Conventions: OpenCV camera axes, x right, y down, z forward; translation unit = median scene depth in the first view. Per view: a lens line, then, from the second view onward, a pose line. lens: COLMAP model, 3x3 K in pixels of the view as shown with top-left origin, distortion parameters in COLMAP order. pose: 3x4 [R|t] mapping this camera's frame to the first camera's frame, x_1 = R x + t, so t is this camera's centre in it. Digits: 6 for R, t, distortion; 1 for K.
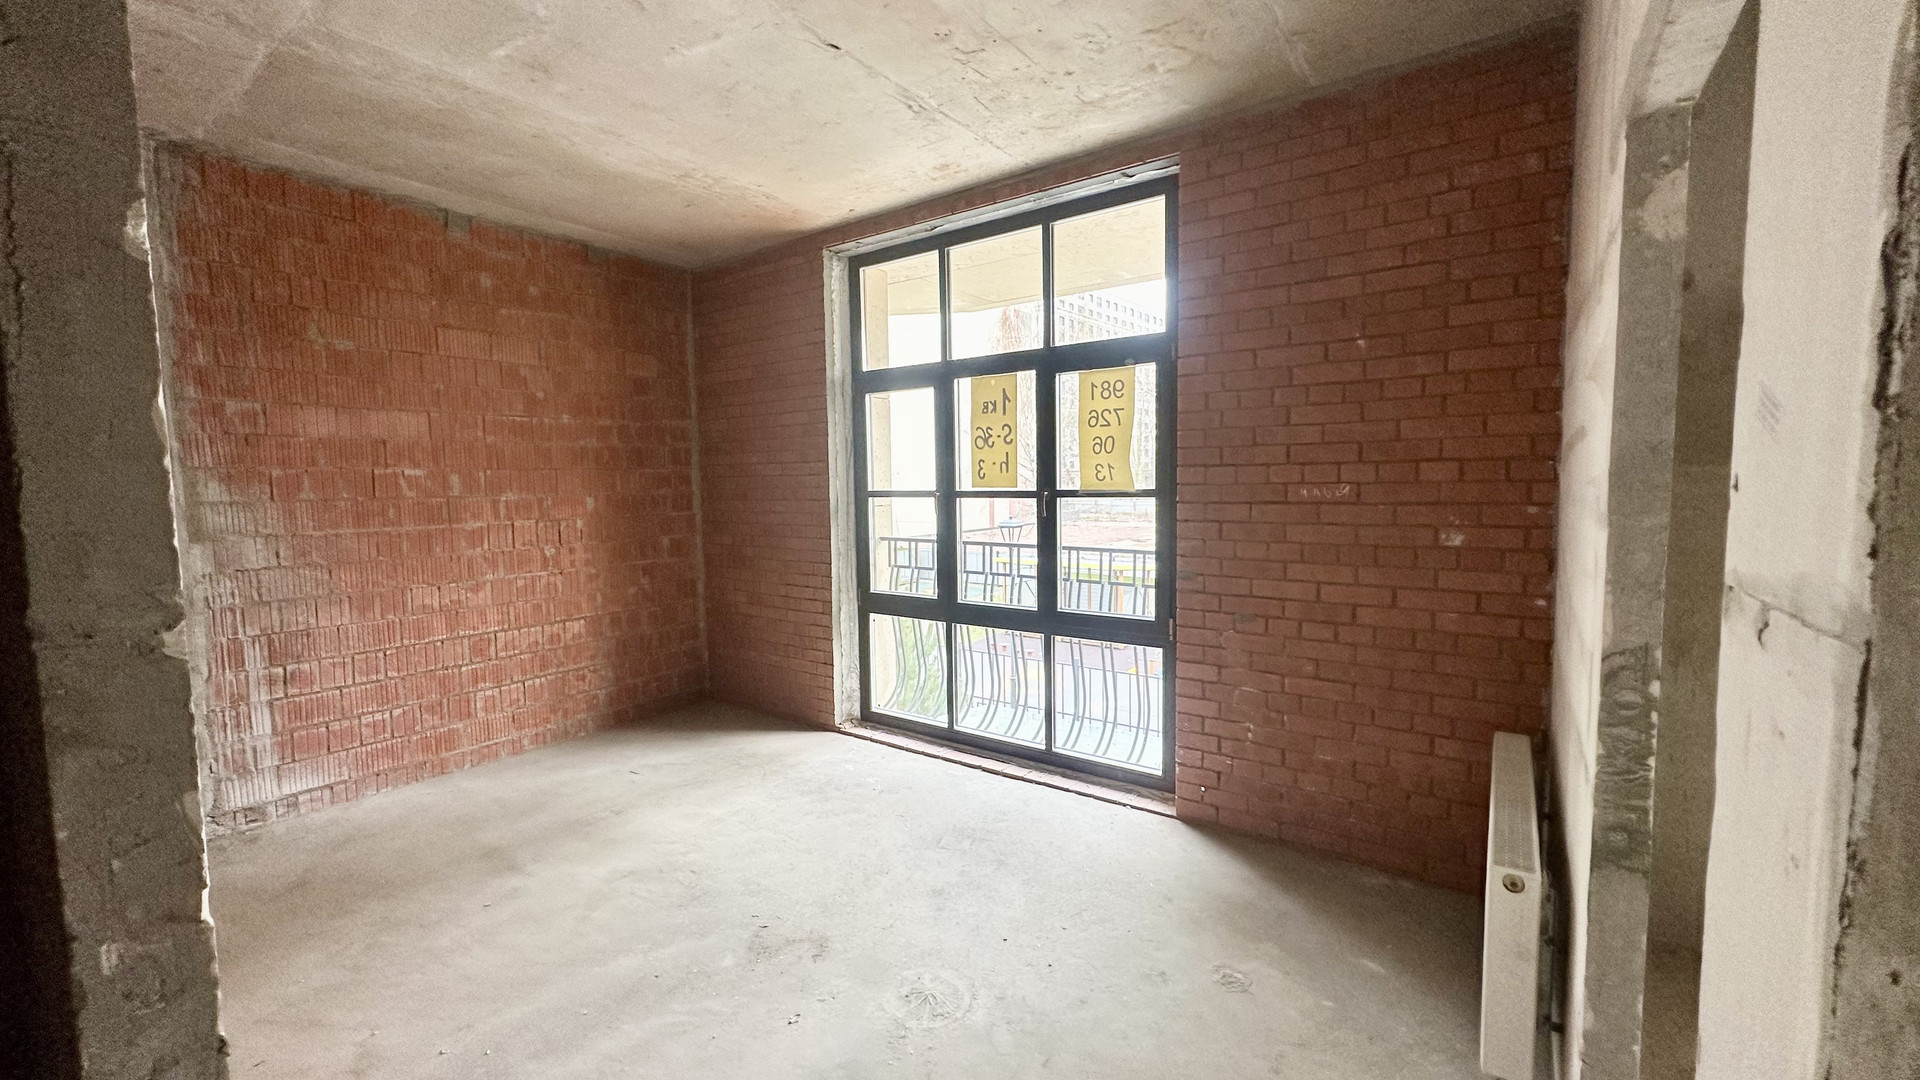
lens RADIAL K [[760.2, 0, 960.0], [0, 760.2, 540.0], [0, 0, 1]] dist [-0.002507, 0.000007]
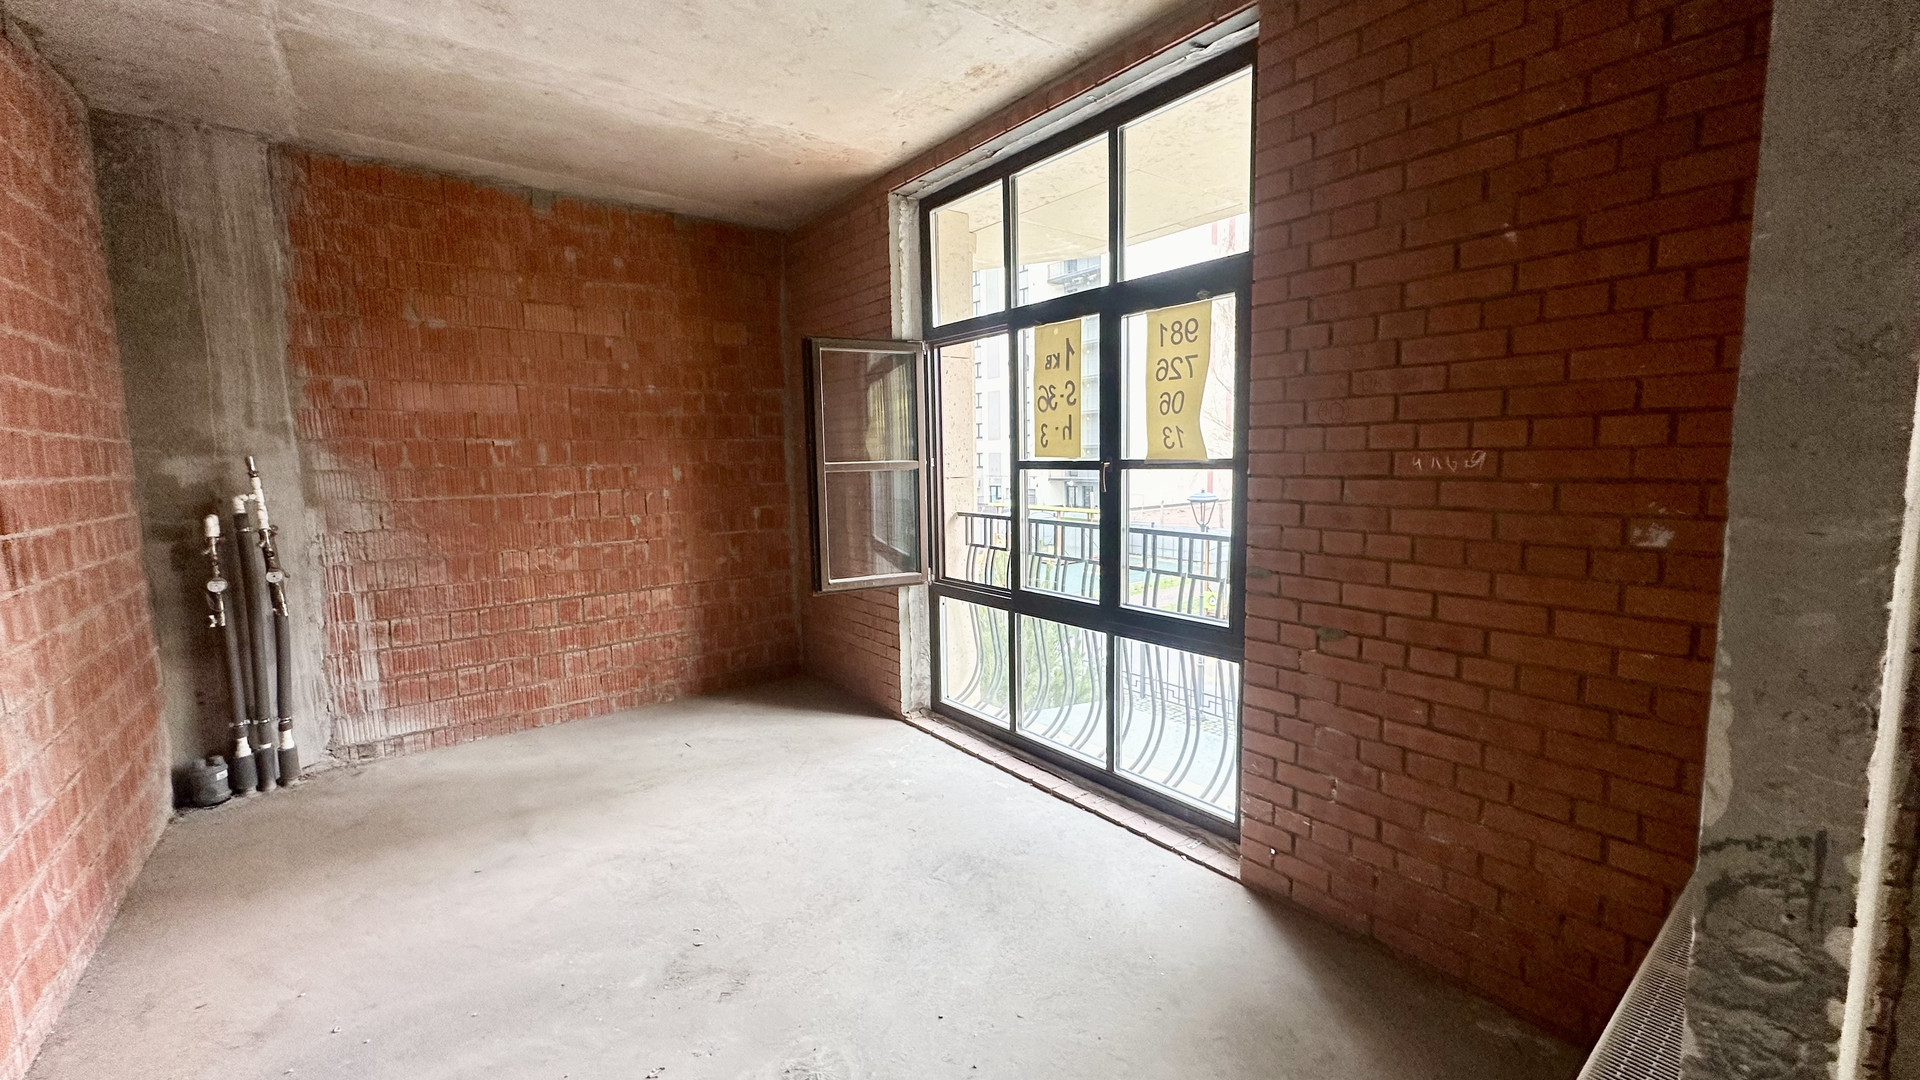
lens RADIAL K [[760.2, 0, 960.0], [0, 760.2, 540.0], [0, 0, 1]] dist [-0.002507, 0.000007]
pose [[0.959648, 0.029597, -0.279642, 0.196055], [-0.018943, 0.998991, 0.040724, -0.009901], [0.280565, -0.033783, 0.959240, 0.167017]]
